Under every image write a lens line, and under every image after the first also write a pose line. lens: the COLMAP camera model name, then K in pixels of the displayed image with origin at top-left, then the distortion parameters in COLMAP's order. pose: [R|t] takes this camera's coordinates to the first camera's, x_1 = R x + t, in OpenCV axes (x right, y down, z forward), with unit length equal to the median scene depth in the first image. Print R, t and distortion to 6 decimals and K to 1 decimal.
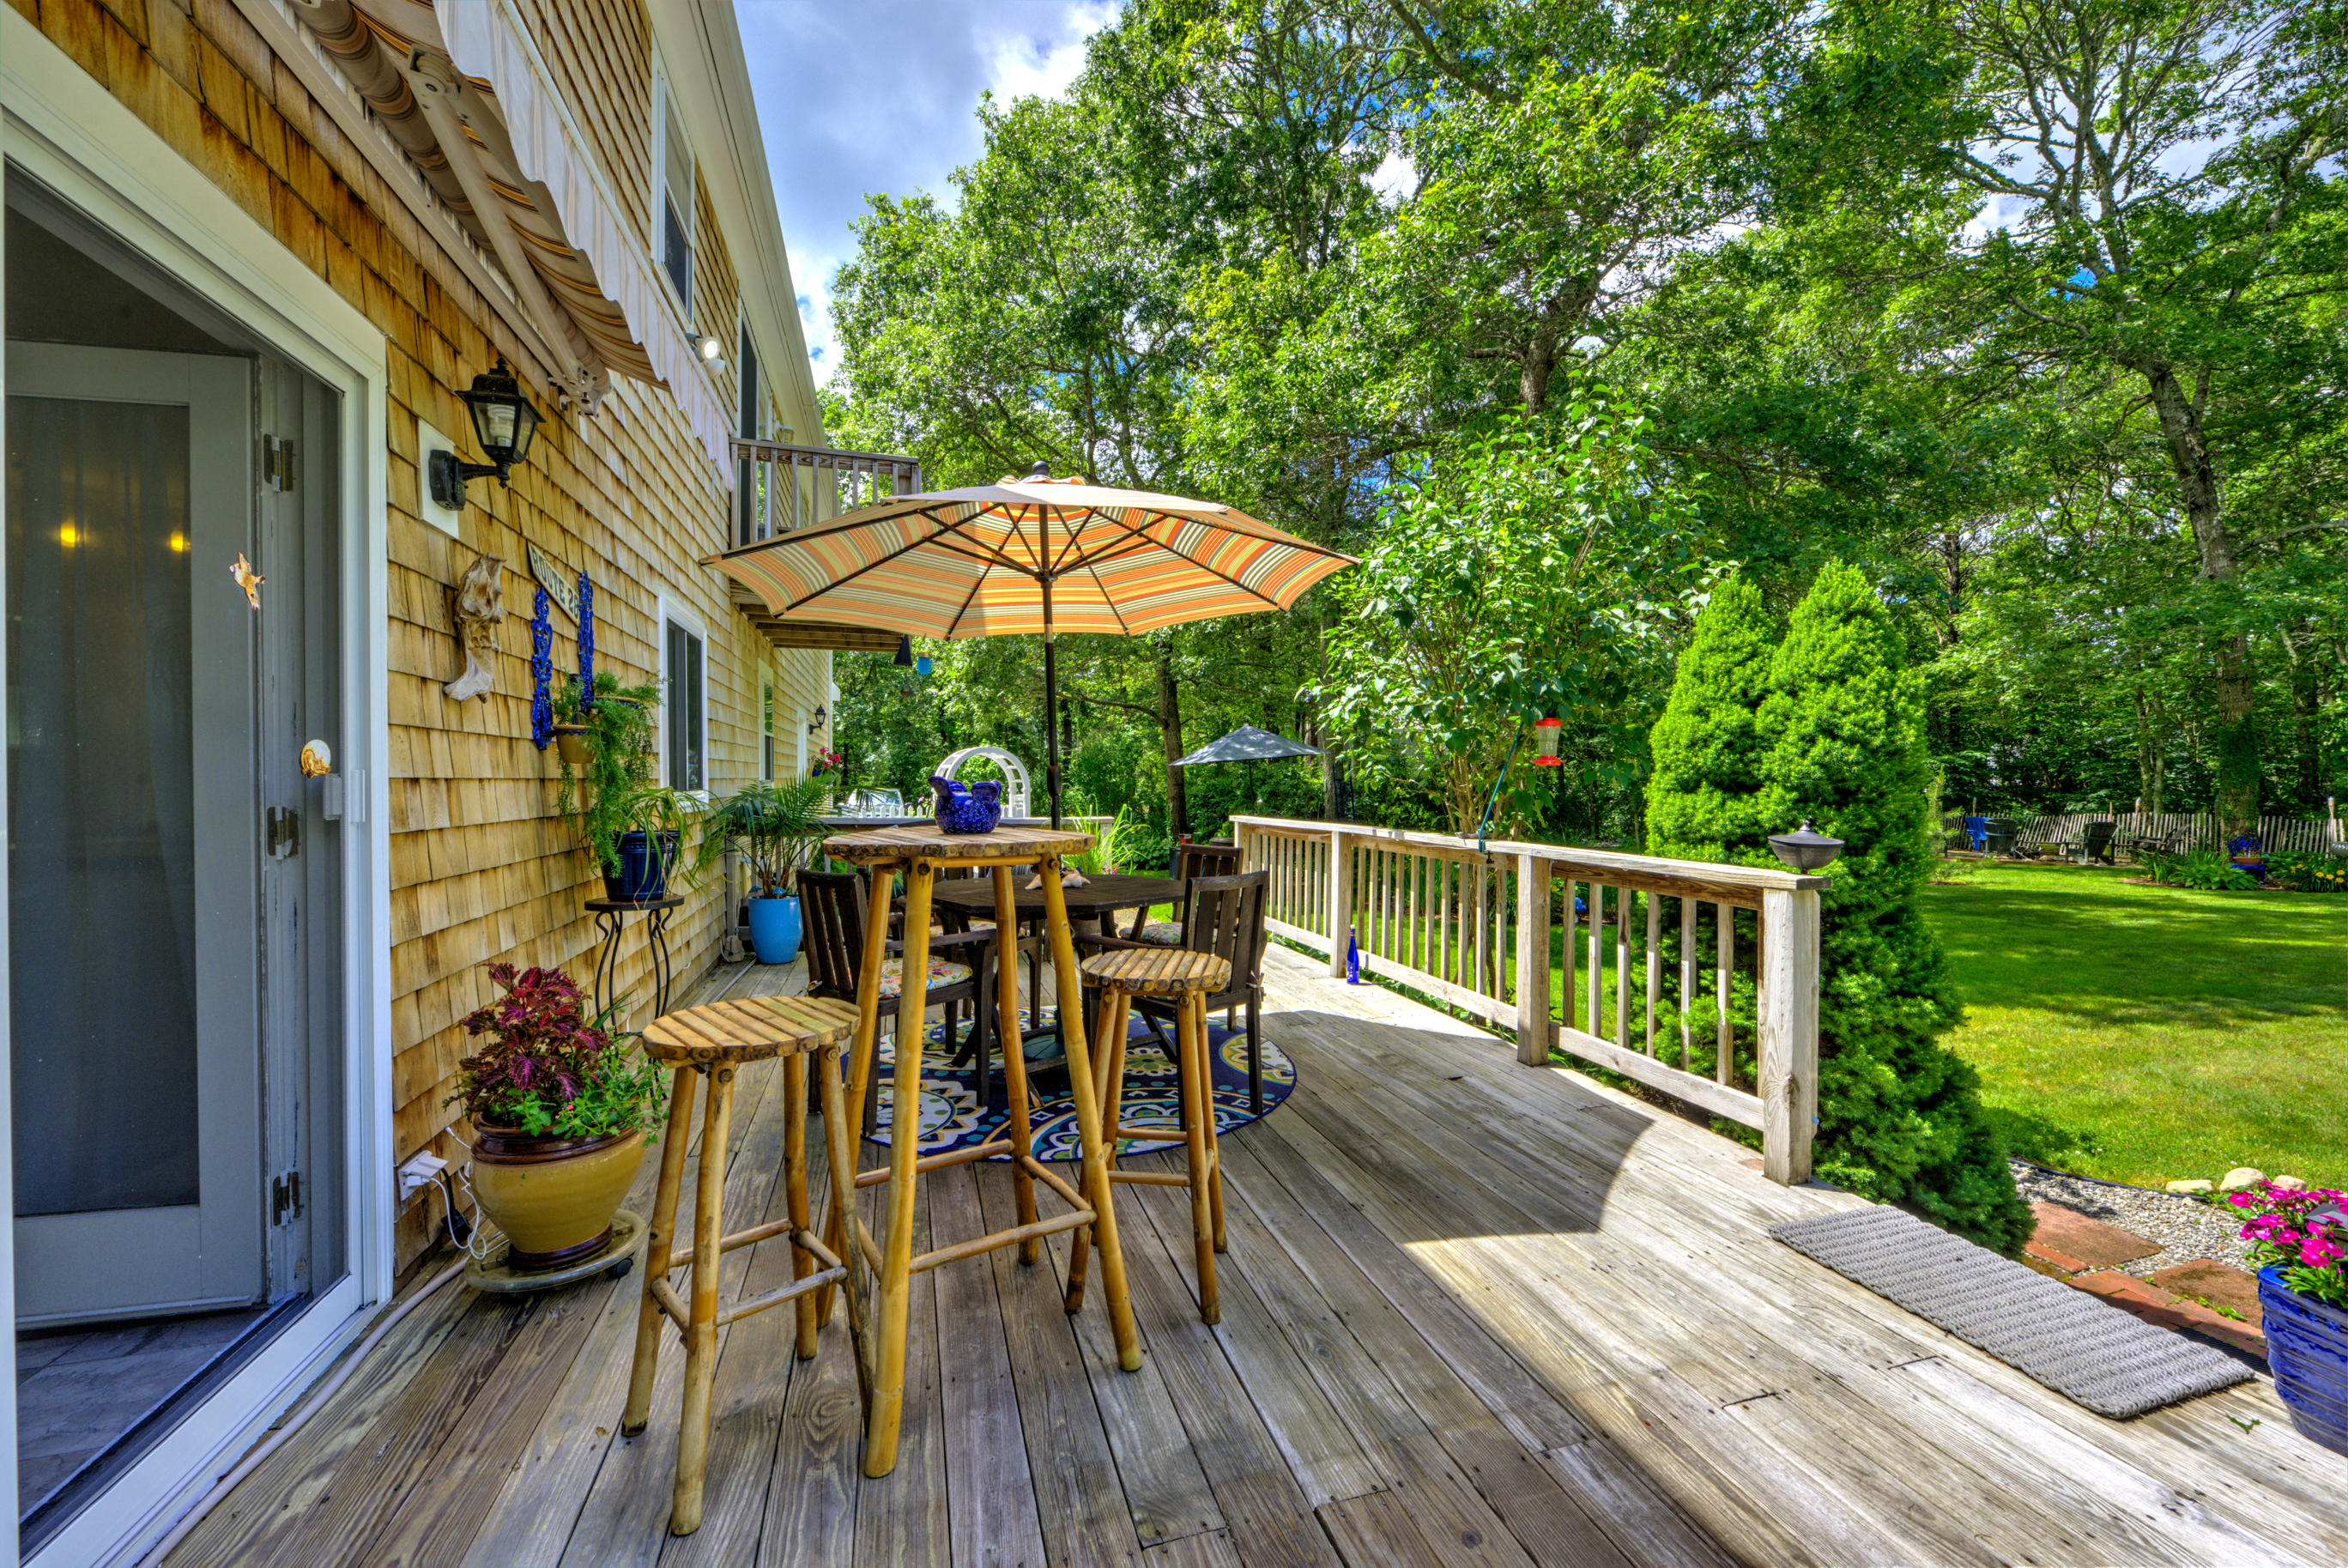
lens RADIAL K [[920.9, 0, 1172.3], [0, 920.9, 784.3], [0, 0, 1]] dist [-0.001818, -0.001203]
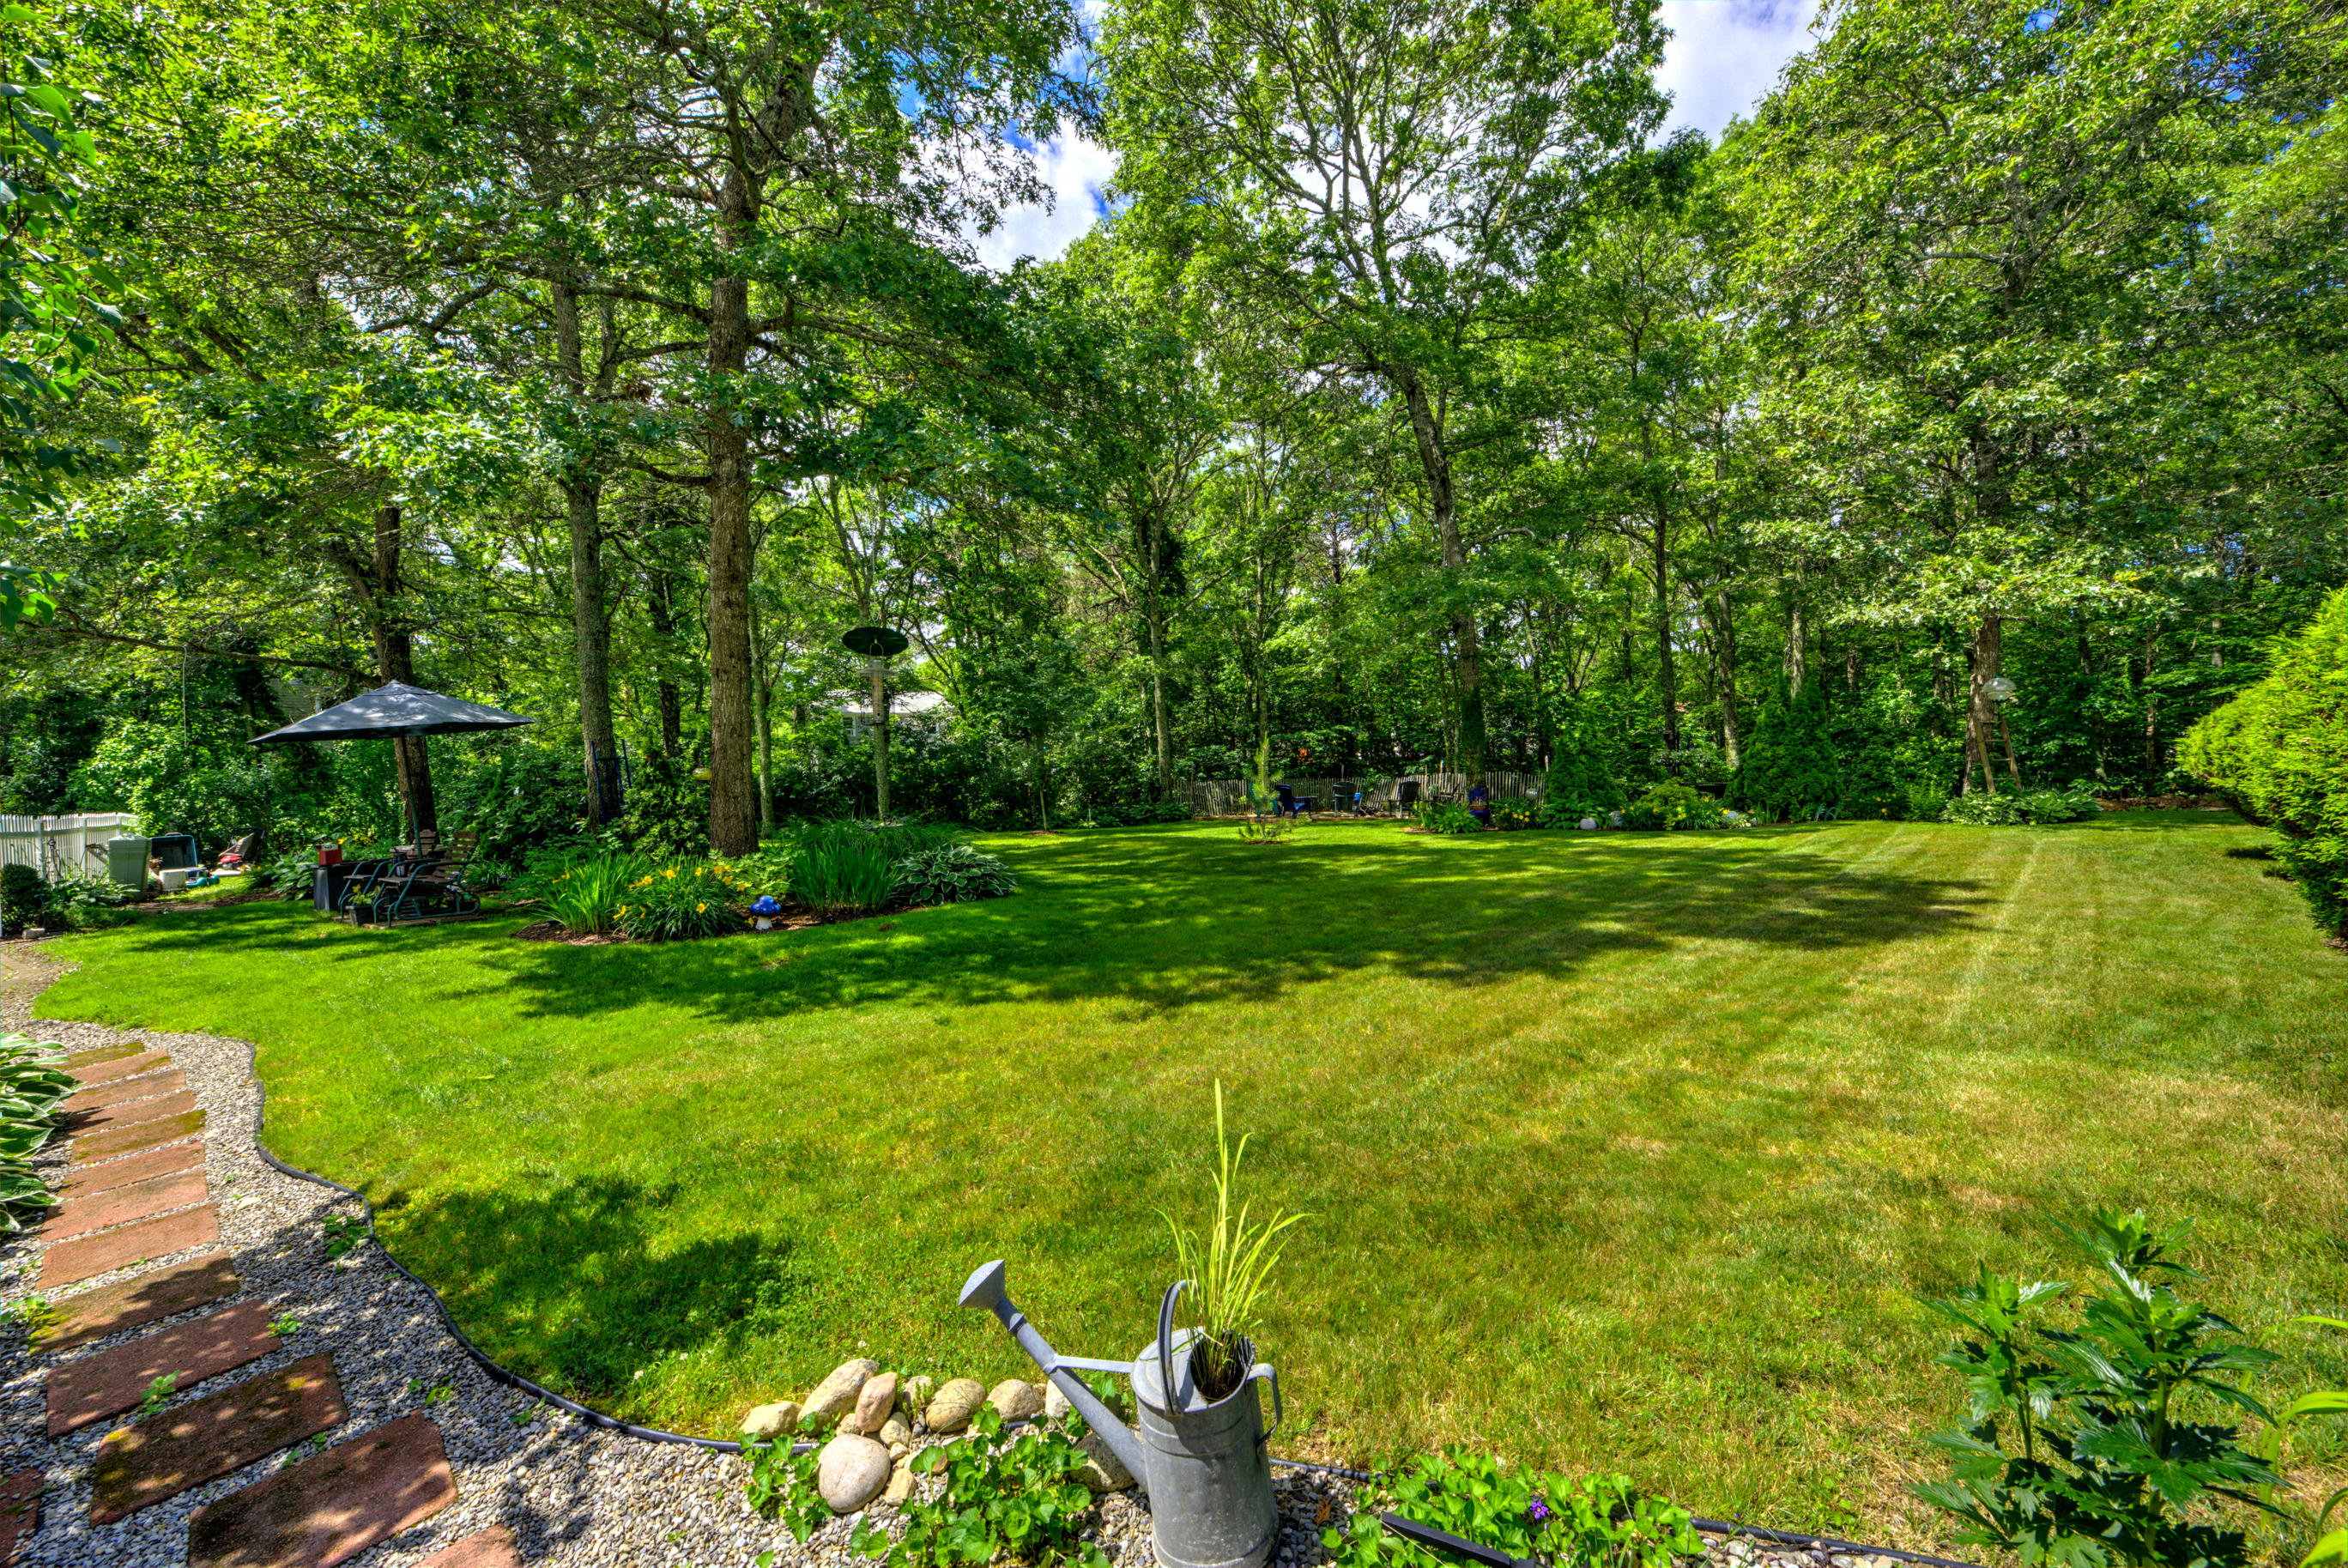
lens RADIAL K [[920.9, 0, 1177.4], [0, 920.9, 783.0], [0, 0, 1]] dist [-0.001818, -0.001203]
pose [[0.890216, -0.035957, 0.454117, 0.288961], [0.030270, 0.999346, 0.019789, 0.016327], [-0.454531, -0.003871, 0.890722, 0.108134]]
